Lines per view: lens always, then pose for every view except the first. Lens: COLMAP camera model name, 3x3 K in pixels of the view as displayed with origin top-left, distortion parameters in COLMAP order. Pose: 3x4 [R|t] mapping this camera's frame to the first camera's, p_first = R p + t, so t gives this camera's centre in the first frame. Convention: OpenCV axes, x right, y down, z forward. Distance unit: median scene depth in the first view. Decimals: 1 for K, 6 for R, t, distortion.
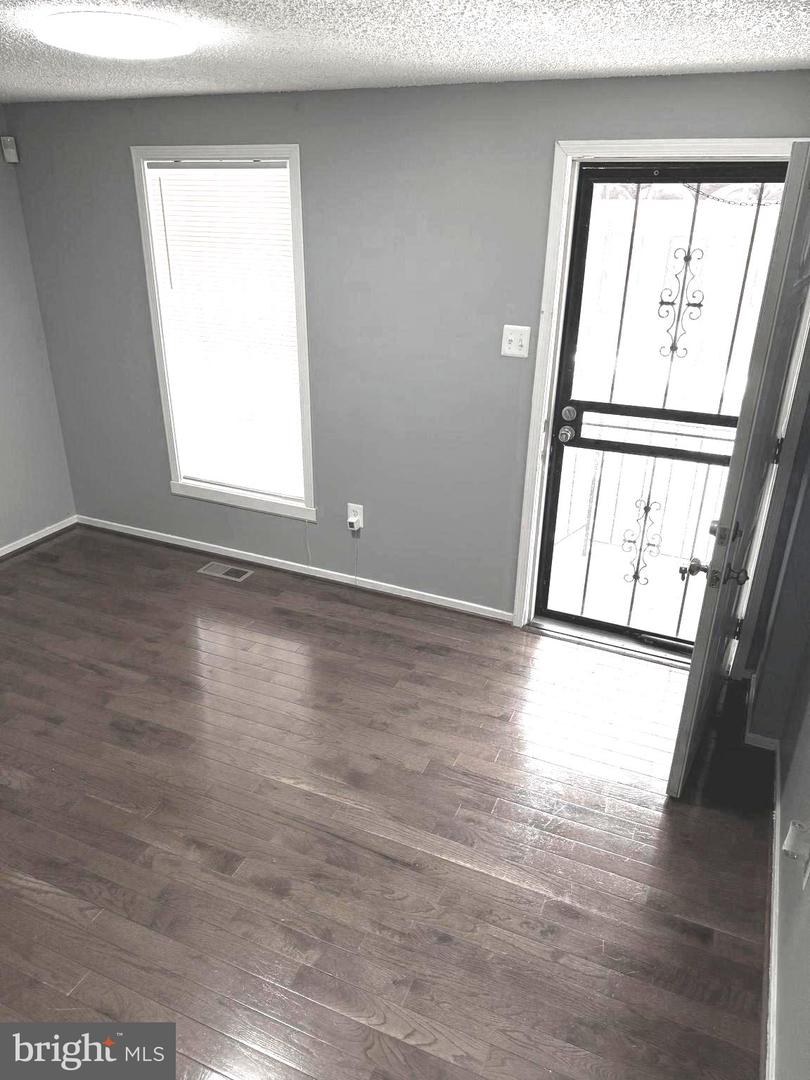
lens RADIAL K [[760.8, 0, 405.0], [0, 760.8, 540.0], [0, 0, 1]] dist [0.036299, -0.064022]
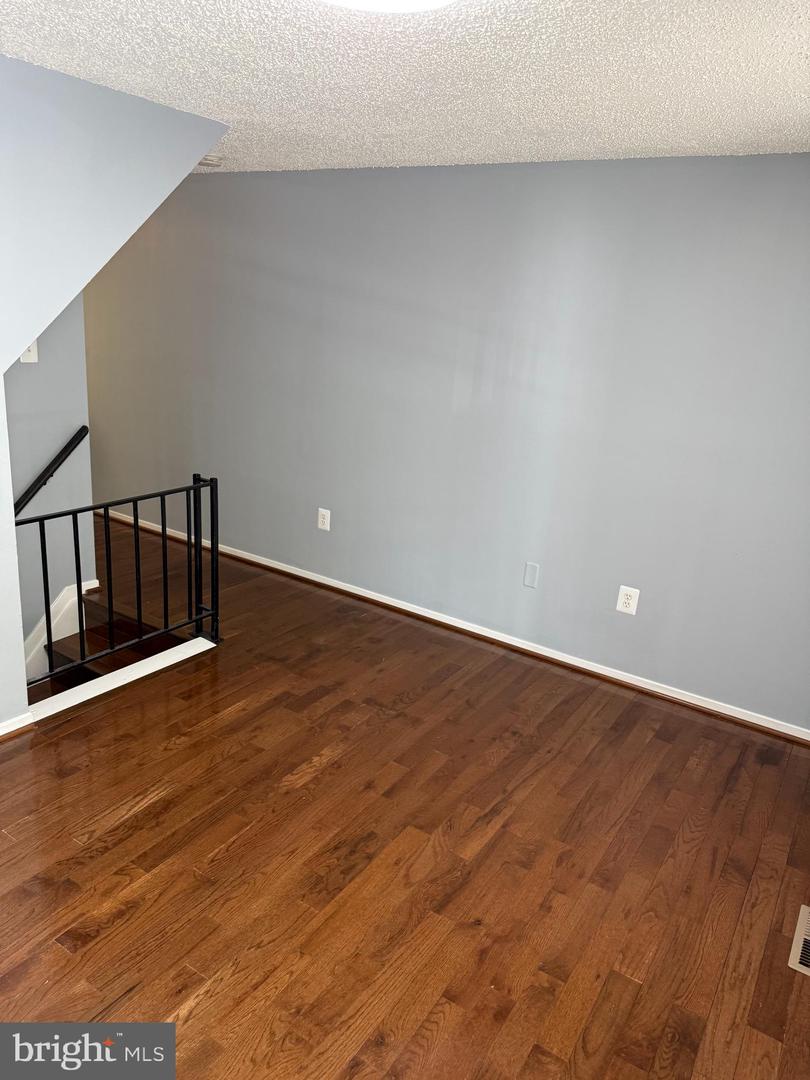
lens RADIAL K [[763.1, 0, 410.3], [0, 763.1, 541.6], [0, 0, 1]] dist [-0.006068, -0.008585]
pose [[-0.152226, 0.262979, -0.952717, 0.336761], [-0.473610, 0.826659, 0.303857, -0.312758], [0.867479, 0.497472, -0.001290, 0.937230]]
